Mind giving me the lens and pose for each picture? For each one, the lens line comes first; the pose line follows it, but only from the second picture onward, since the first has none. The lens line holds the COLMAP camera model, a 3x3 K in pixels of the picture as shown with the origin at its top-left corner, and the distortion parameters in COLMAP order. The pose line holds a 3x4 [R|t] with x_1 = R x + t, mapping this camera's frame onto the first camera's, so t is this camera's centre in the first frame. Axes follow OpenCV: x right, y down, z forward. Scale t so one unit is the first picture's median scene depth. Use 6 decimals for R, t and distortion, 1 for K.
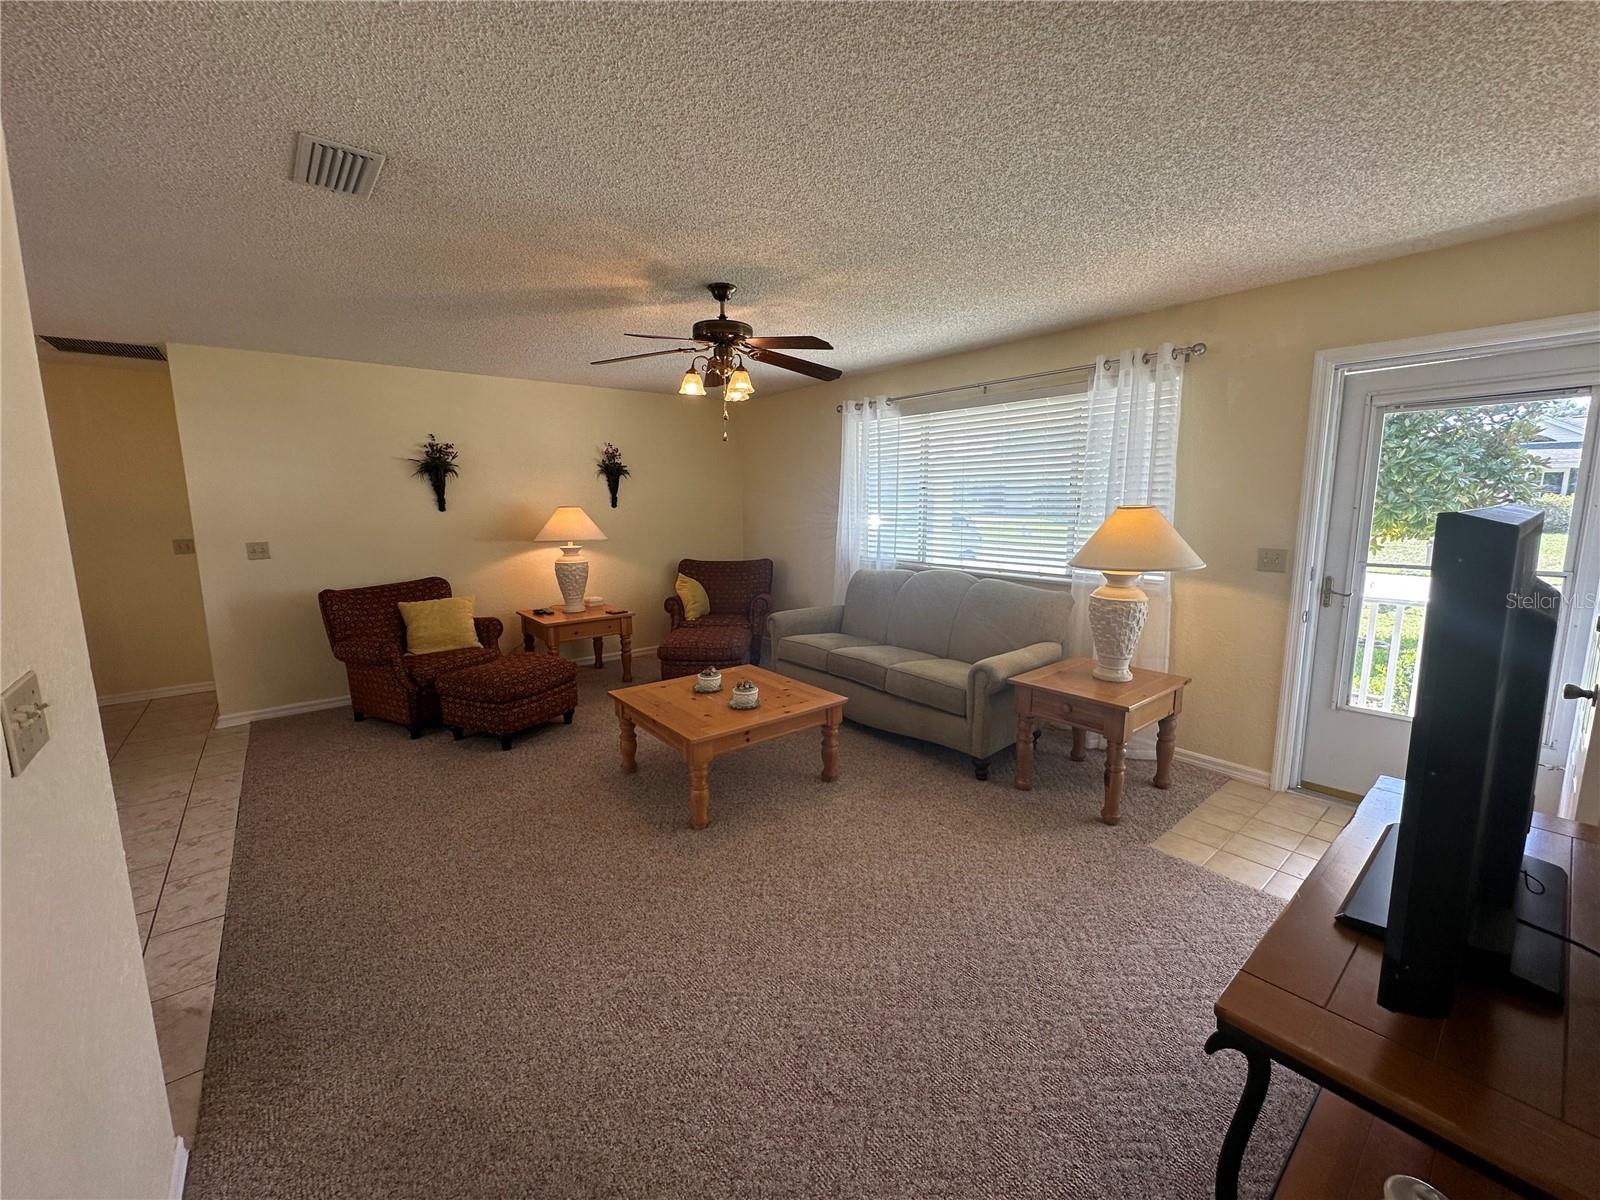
lens RADIAL K [[640.1, 0, 800.3], [0, 640.1, 596.7], [0, 0, 1]] dist [-0.006229, 0.001317]
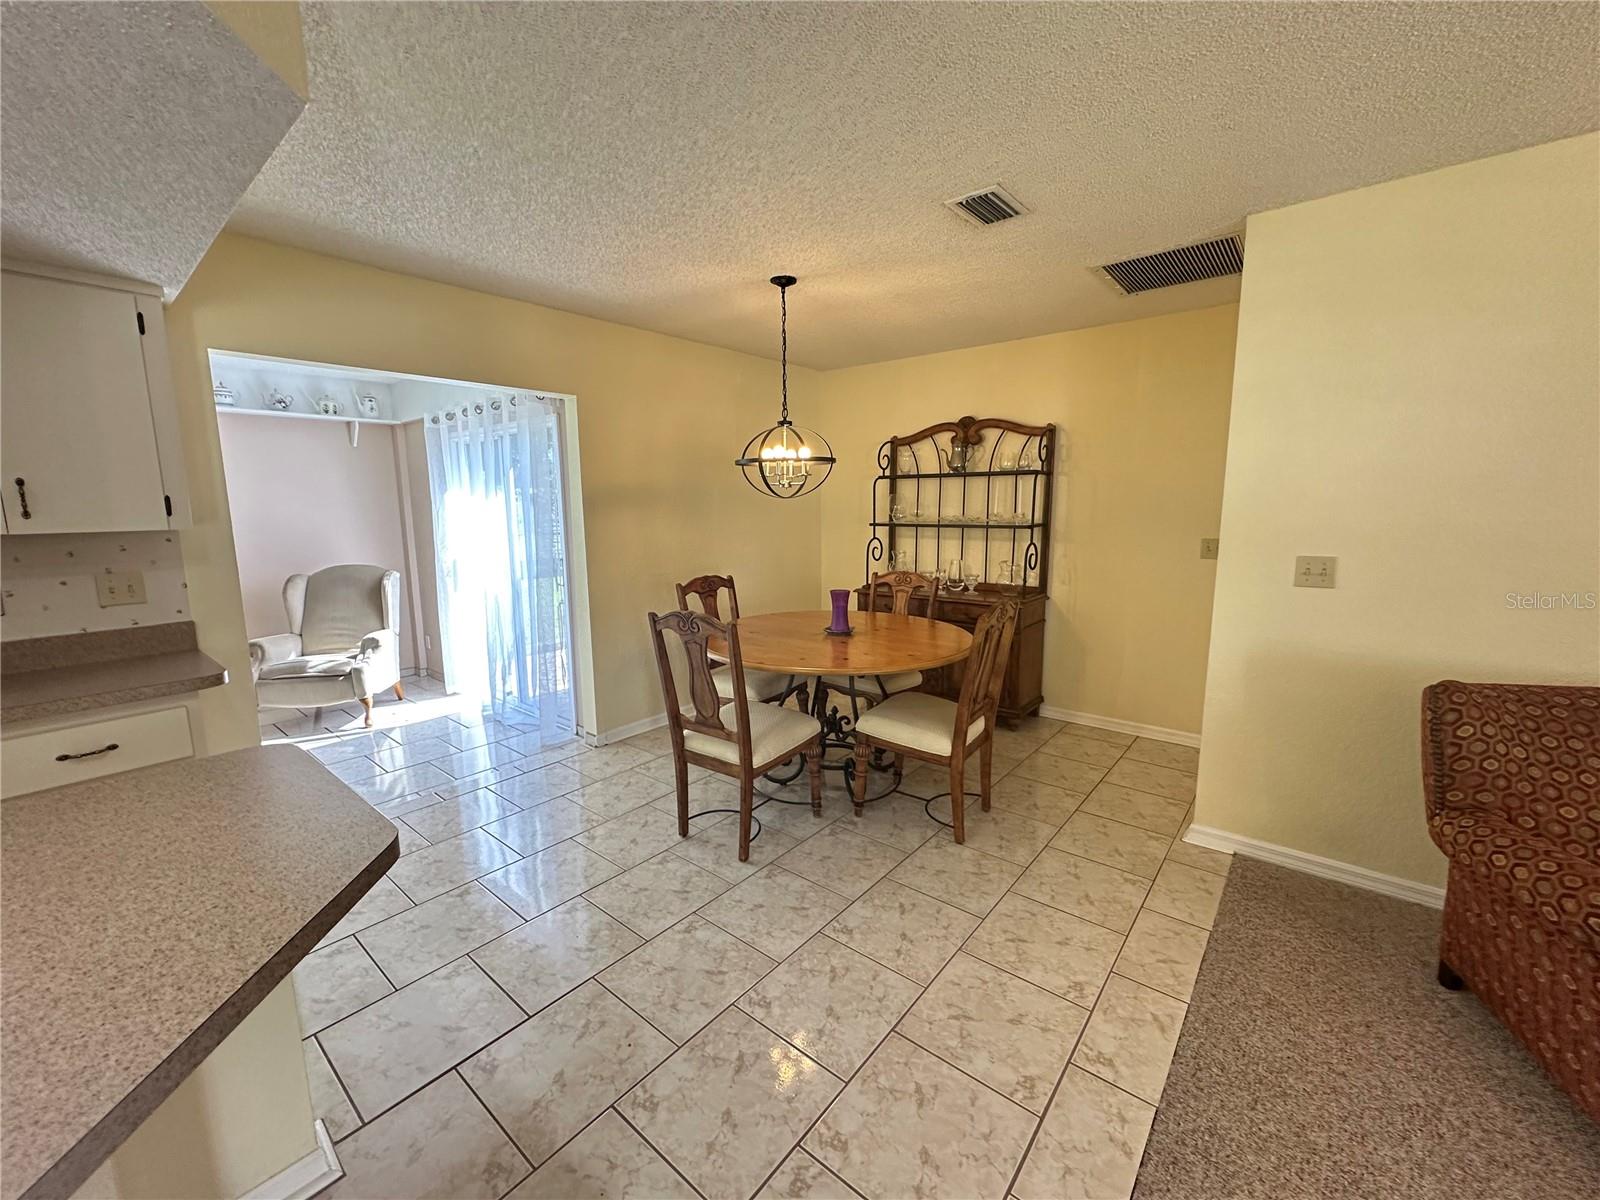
lens RADIAL K [[638.2, 0, 801.1], [0, 638.2, 596.9], [0, 0, 1]] dist [-0.004088, 0.000601]
pose [[0.199524, 0.150610, -0.968249, -0.507612], [-0.138991, 0.982477, 0.124181, -0.071862], [0.969985, 0.109801, 0.216961, 0.570482]]
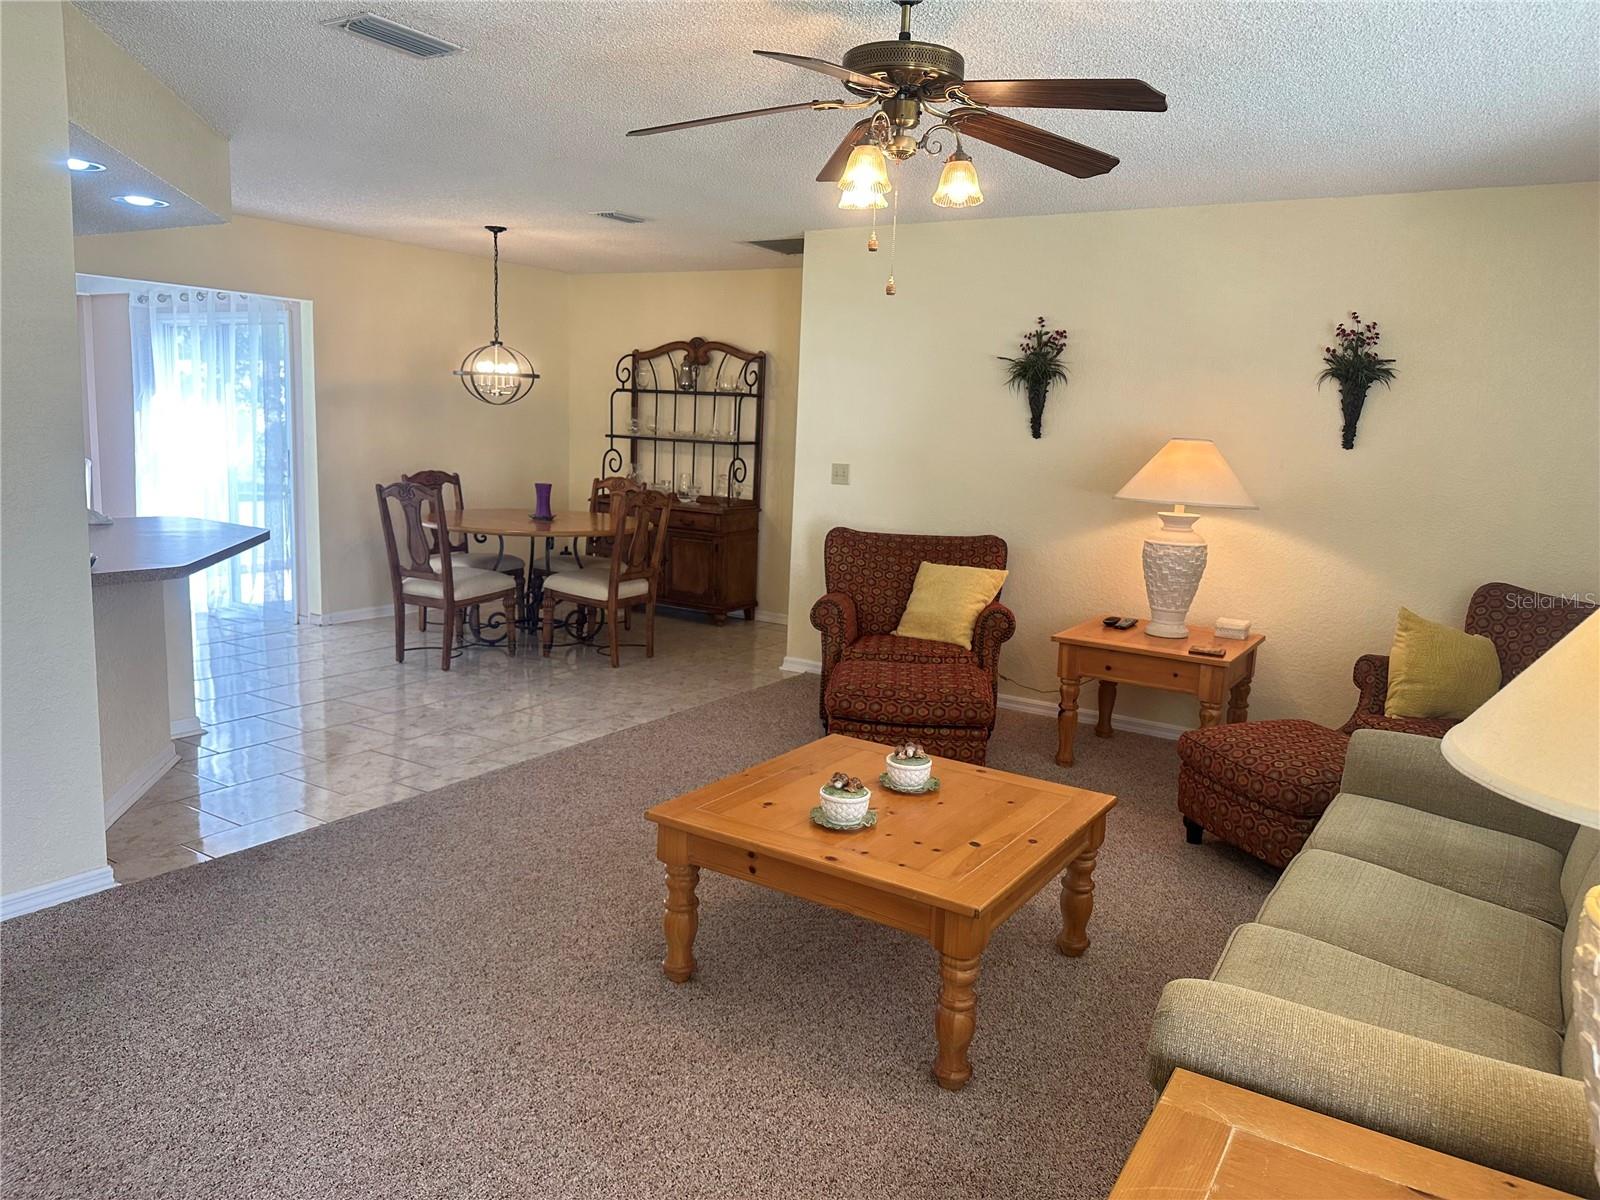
lens RADIAL K [[1114.8, 0, 811.6], [0, 1114.8, 599.0], [0, 0, 1]] dist [0.140516, -0.262681]
pose [[0.322234, 0.170594, -0.931162, 0.646885], [-0.185880, 0.975883, 0.114462, -0.090572], [0.928232, 0.136201, 0.346172, 0.605623]]
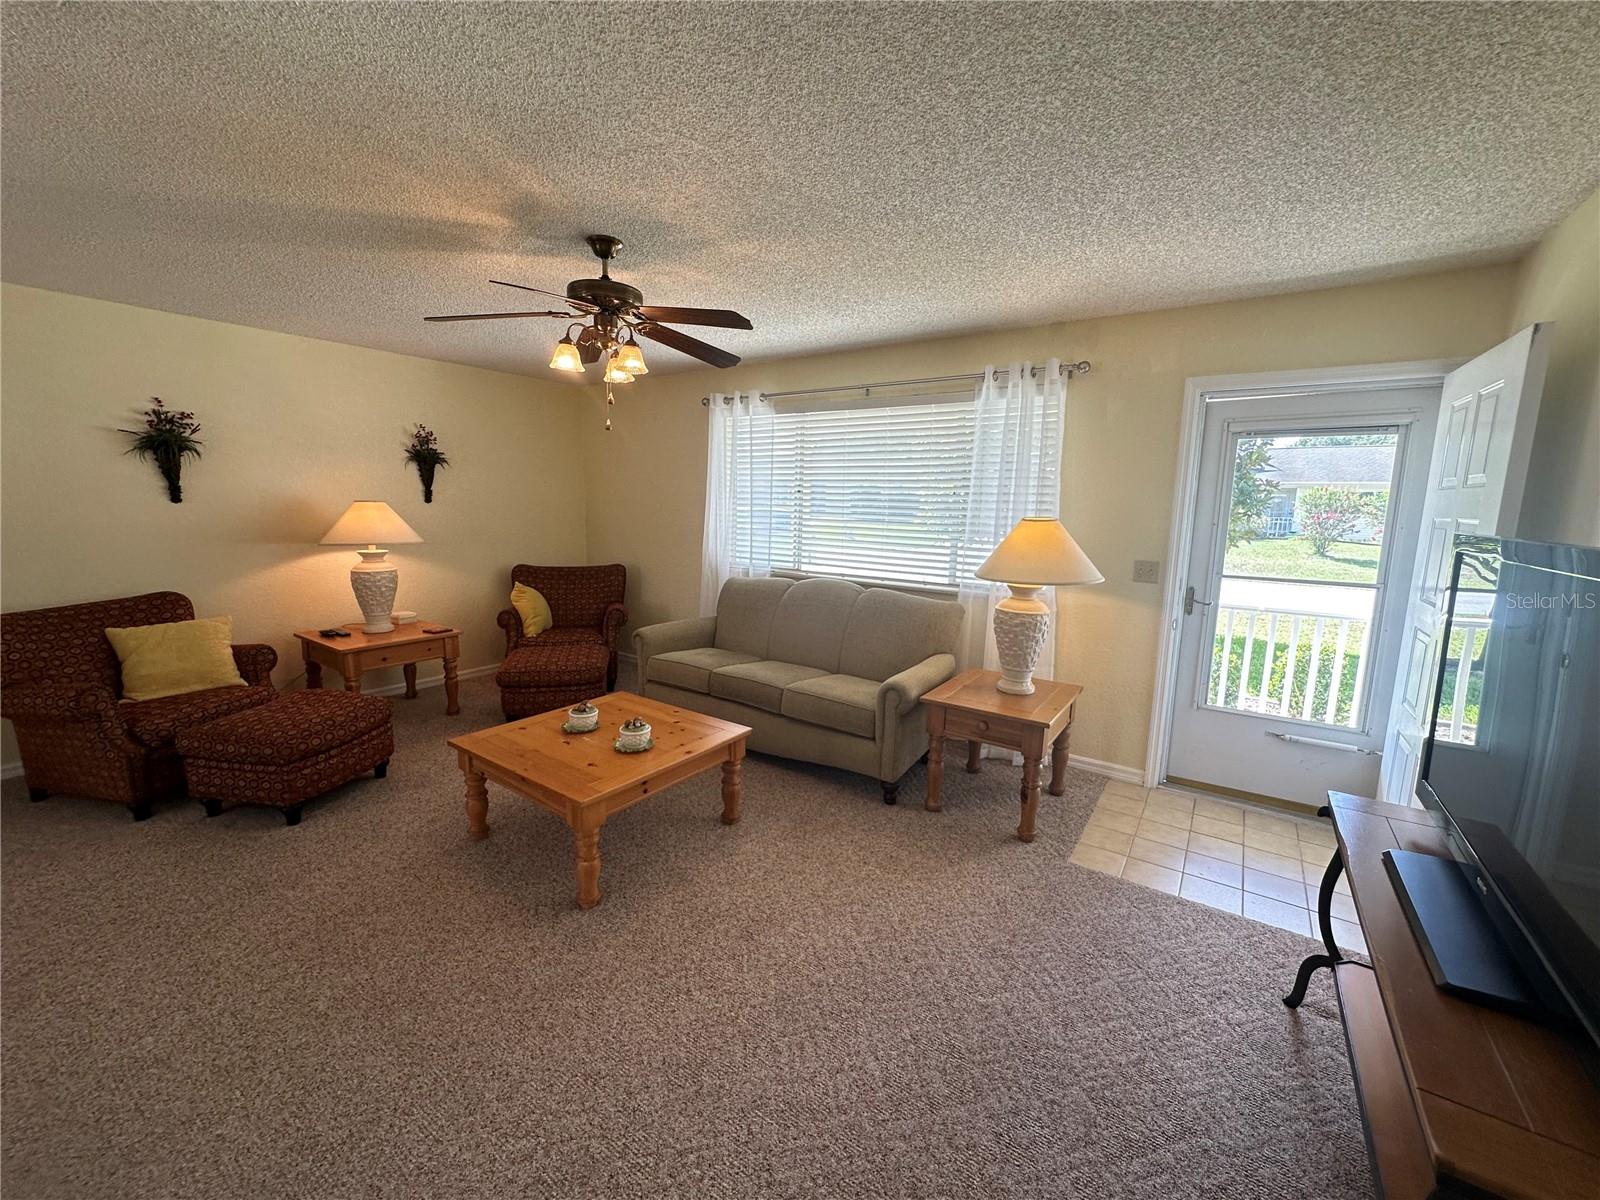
lens RADIAL K [[640.1, 0, 800.3], [0, 640.1, 596.7], [0, 0, 1]] dist [-0.006229, 0.001317]
pose [[0.961069, -0.014541, 0.275927, -0.099110], [0.013759, 0.999894, 0.004772, -0.026061], [-0.275967, -0.000789, 0.961167, 0.125736]]
